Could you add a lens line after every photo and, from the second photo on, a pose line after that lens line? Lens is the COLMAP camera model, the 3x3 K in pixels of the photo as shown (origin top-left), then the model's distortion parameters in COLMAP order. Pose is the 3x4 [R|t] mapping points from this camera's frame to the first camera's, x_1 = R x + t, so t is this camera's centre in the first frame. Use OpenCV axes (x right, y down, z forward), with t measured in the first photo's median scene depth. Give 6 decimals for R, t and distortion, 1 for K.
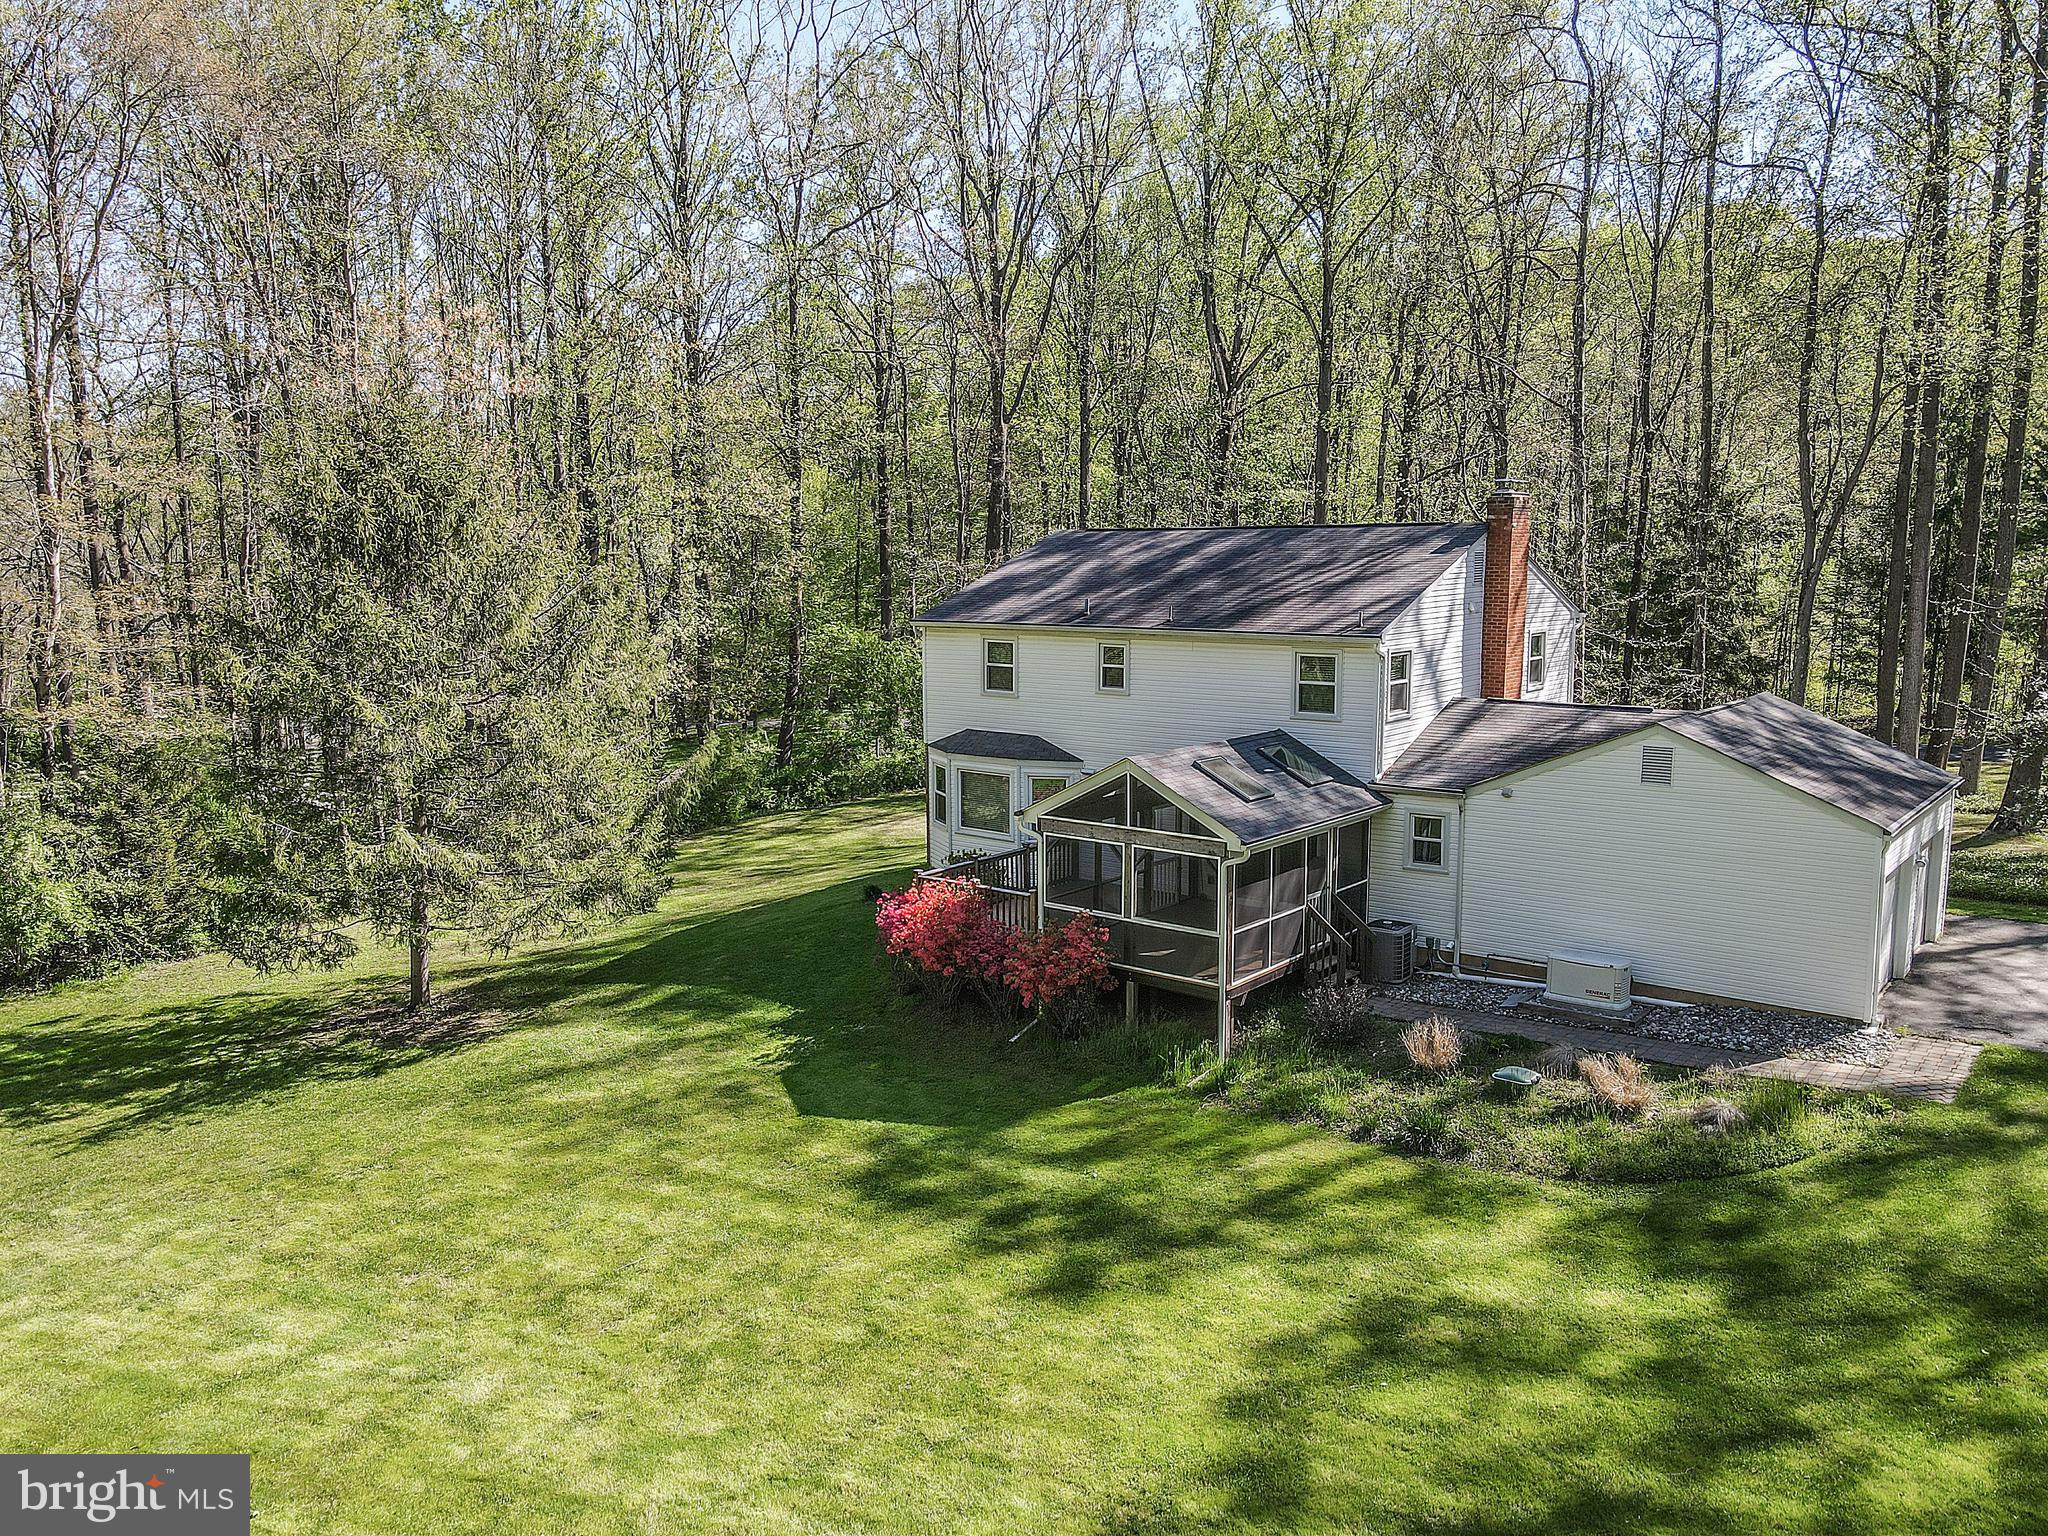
lens RADIAL K [[1520.8, 0, 1028.2], [0, 1520.8, 762.4], [0, 0, 1]] dist [0.006035, 0.008888]
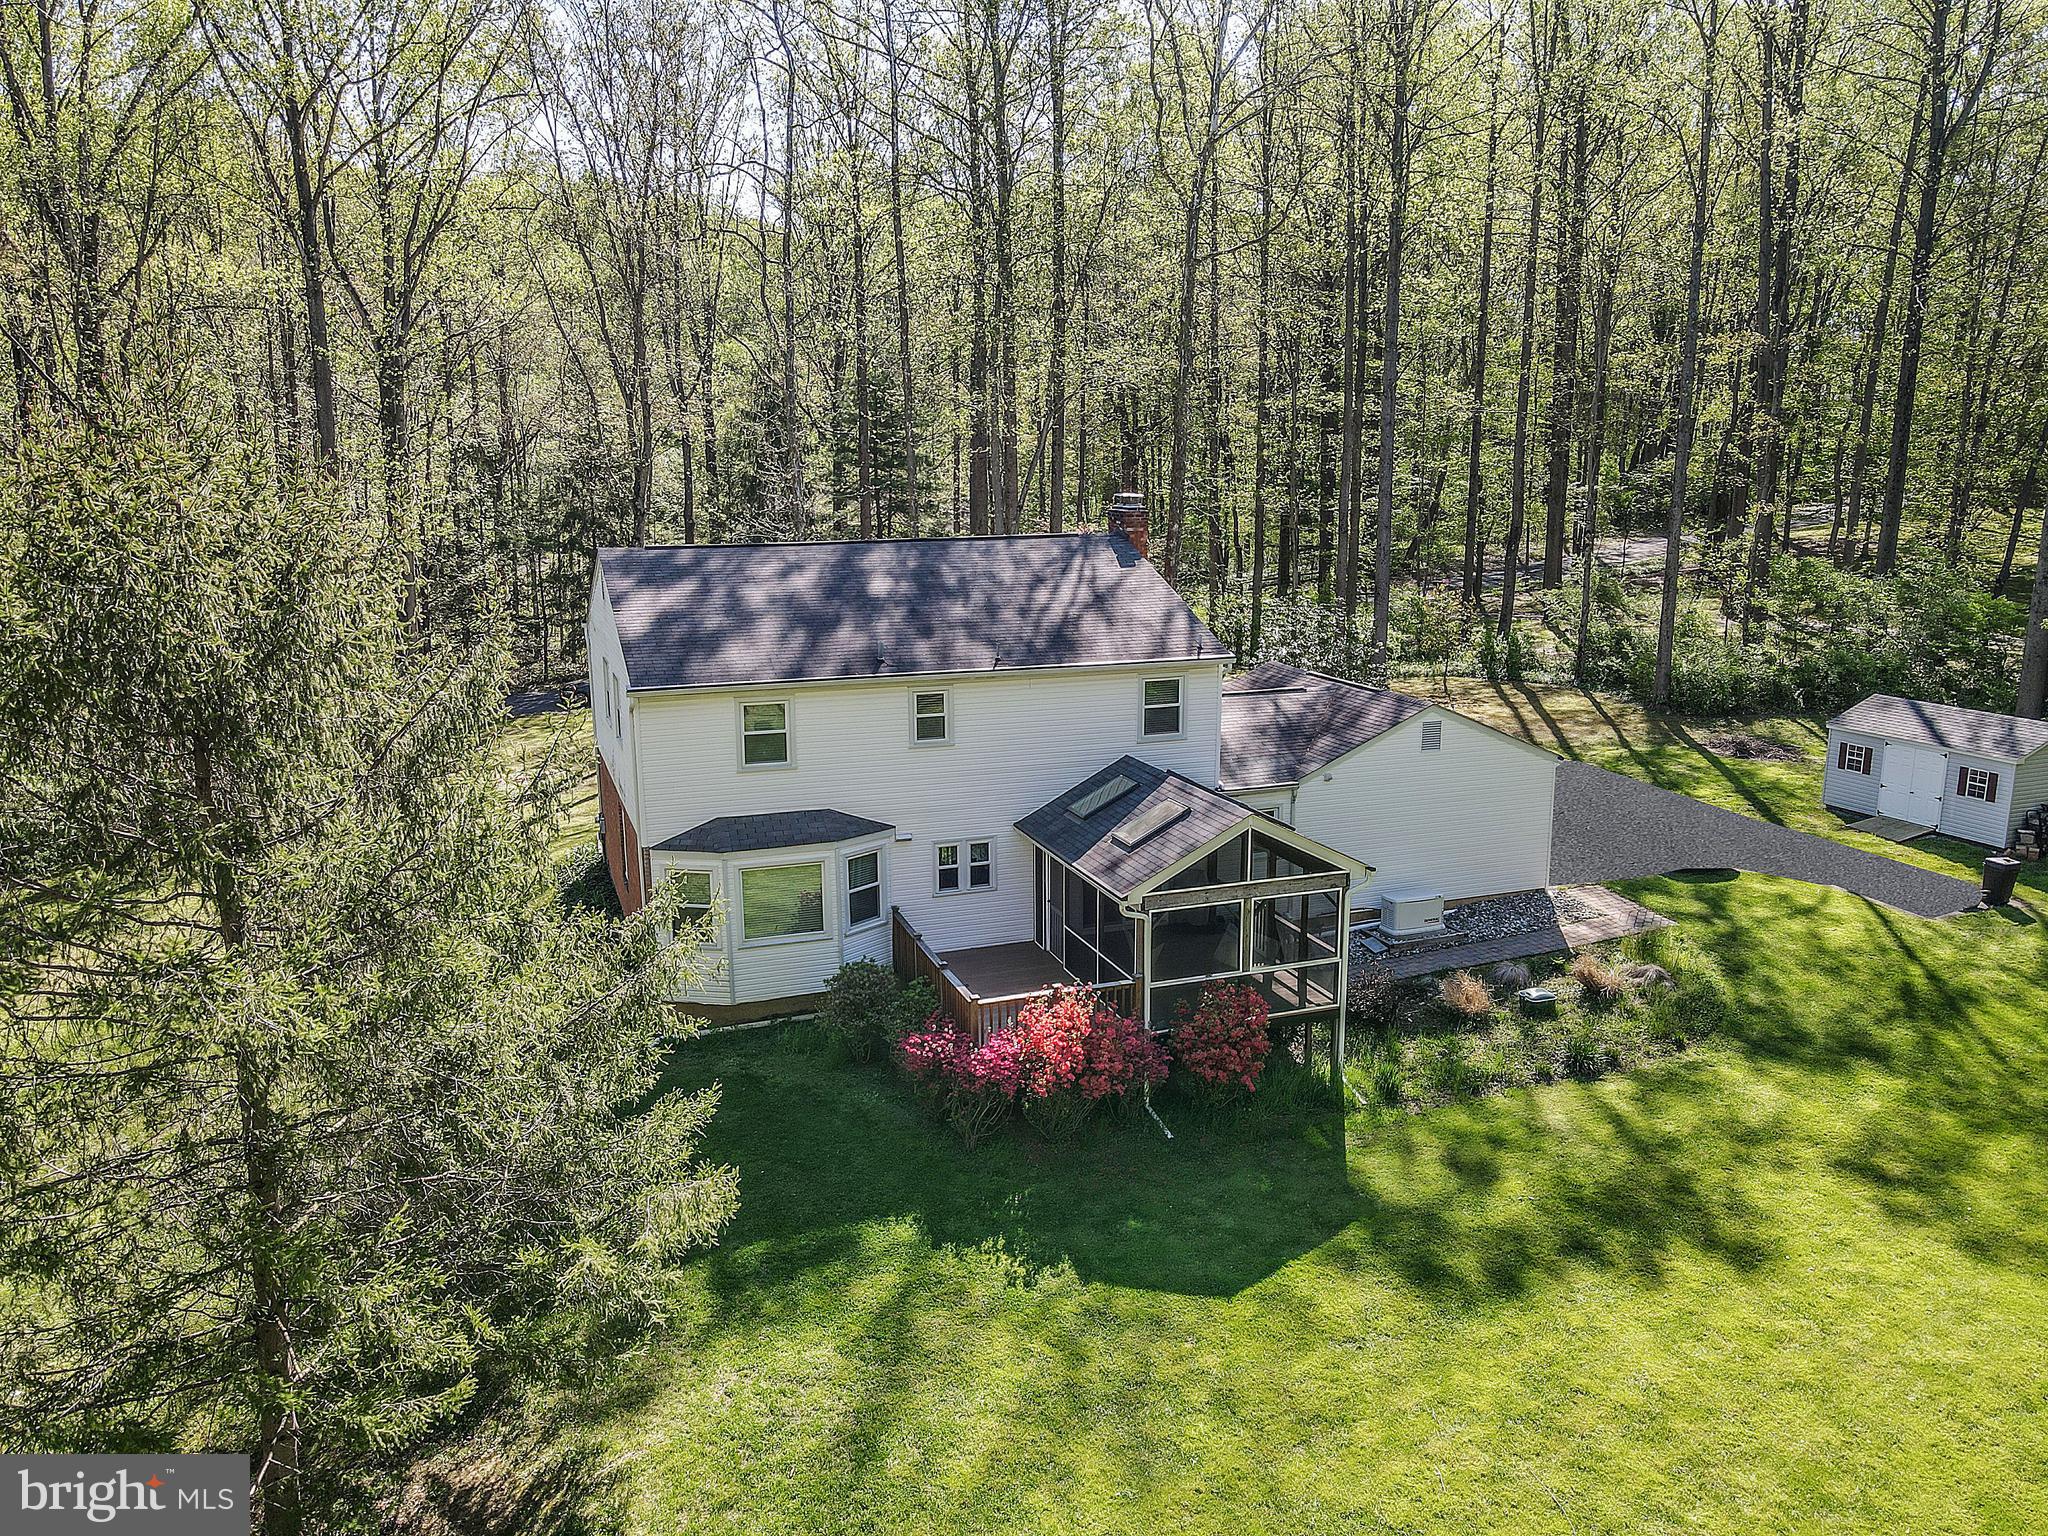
lens RADIAL K [[1520.8, 0, 1041.2], [0, 1520.8, 789.1], [0, 0, 1]] dist [0.006035, 0.008888]
pose [[0.503538, -0.184841, 0.843969, -0.790565], [0.119654, 0.982352, 0.143760, -0.166642], [-0.855648, 0.028596, 0.516768, 0.579524]]
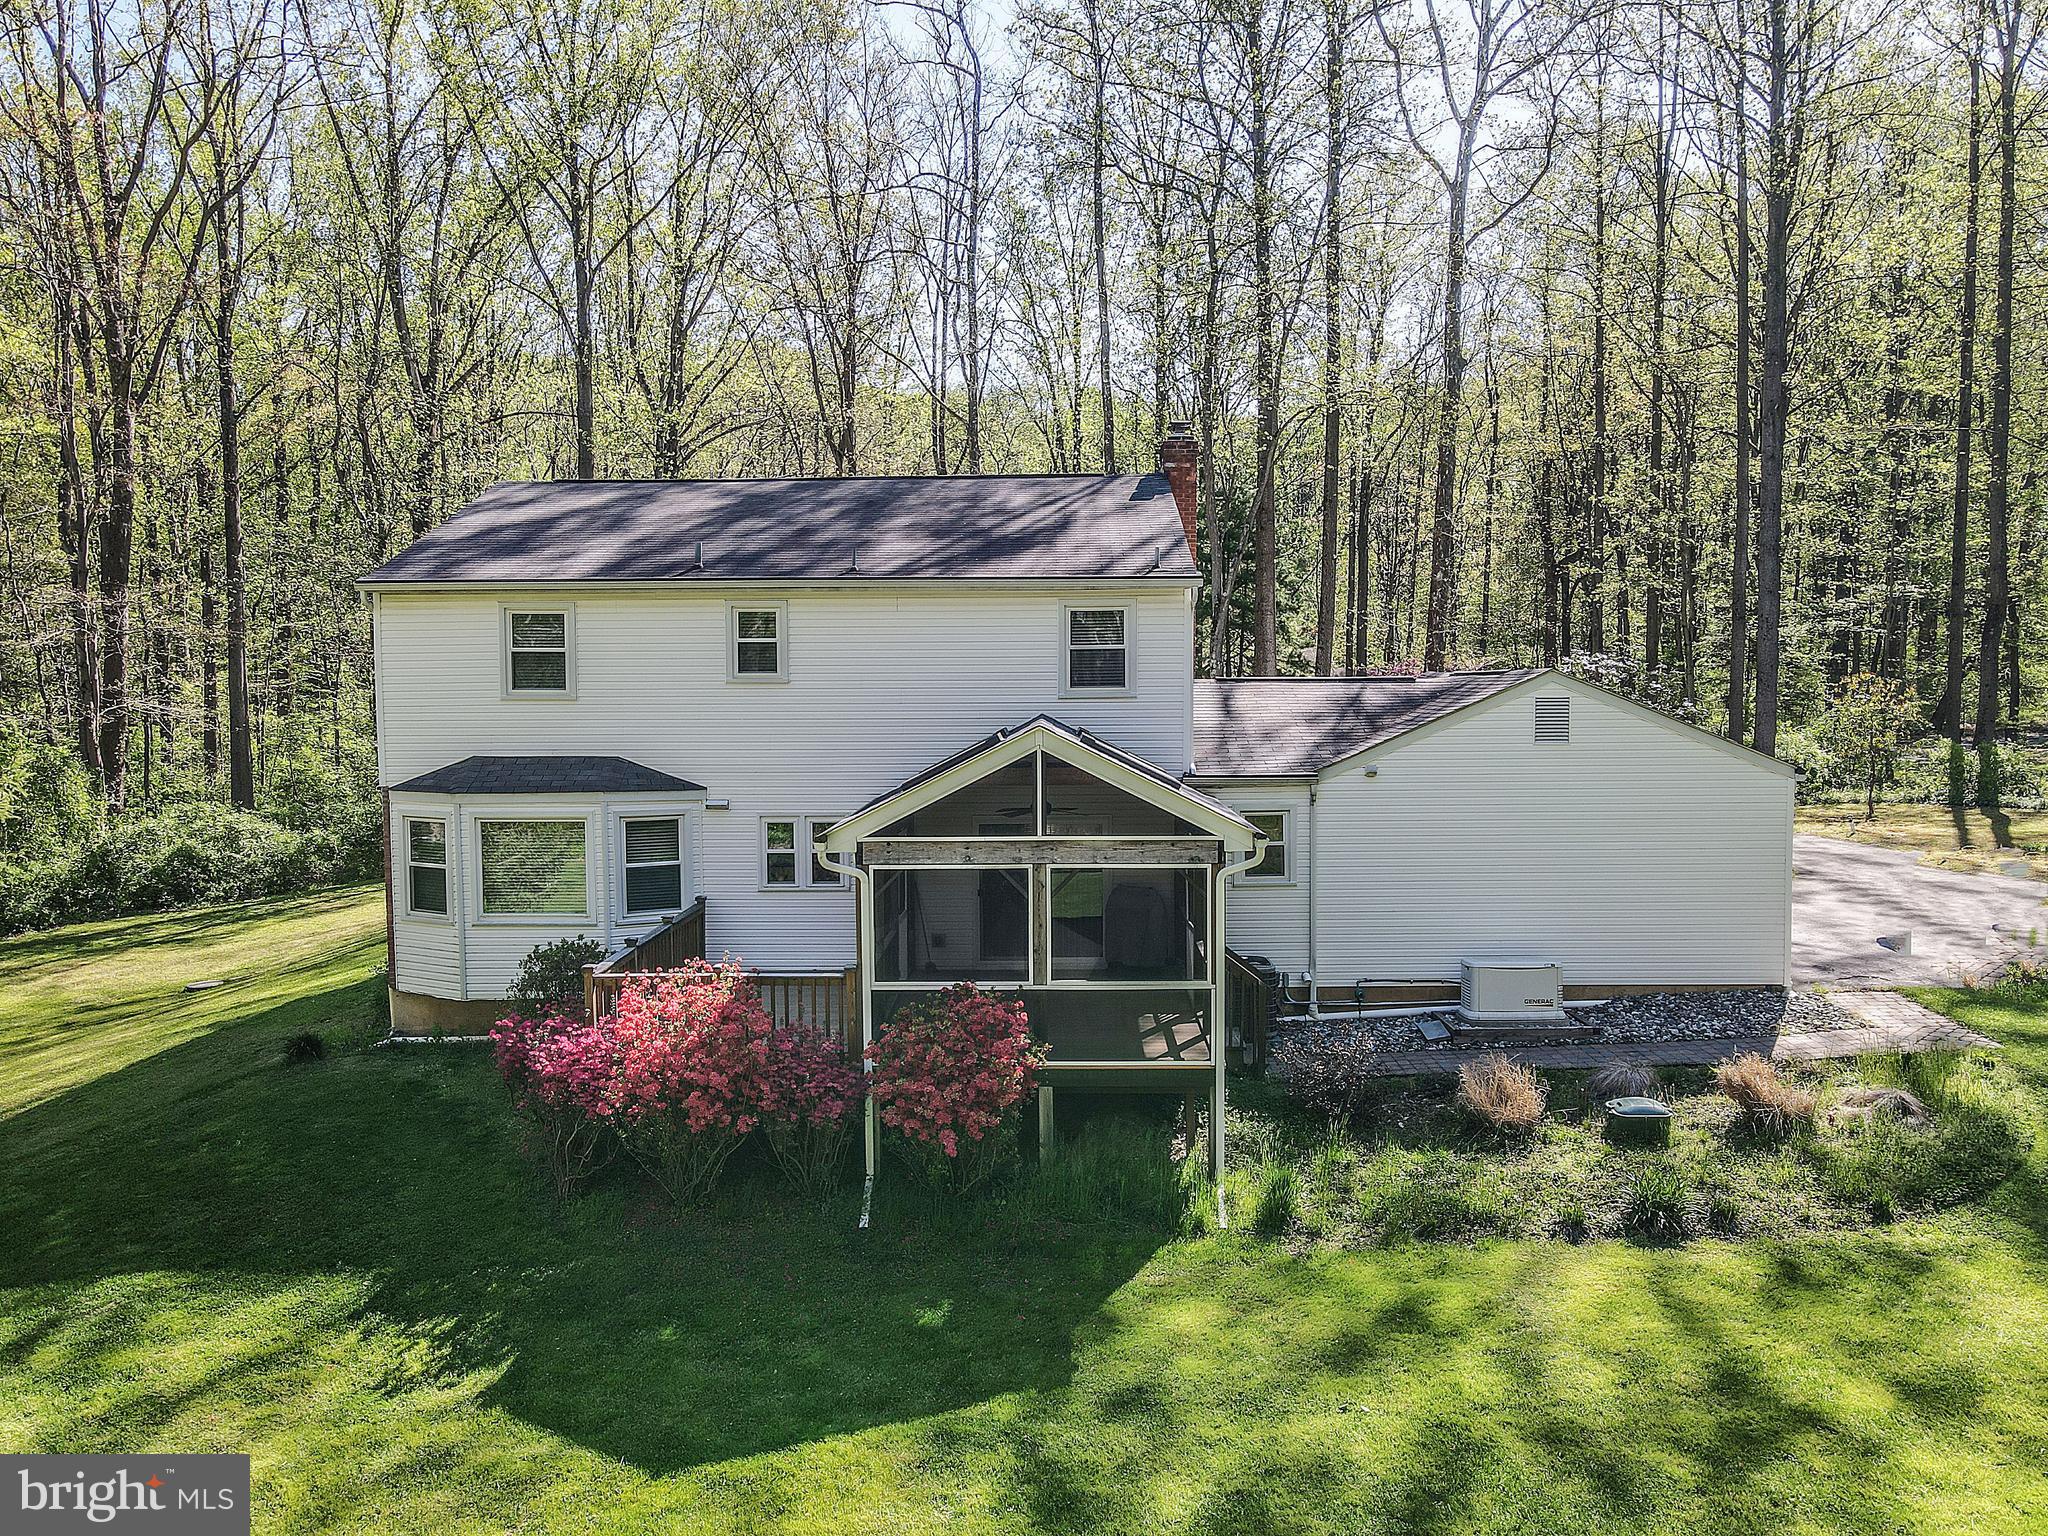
lens RADIAL K [[1520.8, 0, 1022.7], [0, 1520.8, 754.2], [0, 0, 1]] dist [0.006035, 0.008888]
pose [[0.786516, -0.027186, 0.616971, -0.314242], [0.085858, 0.994142, -0.065647, 0.047541], [-0.611572, 0.104604, 0.784243, 0.488209]]
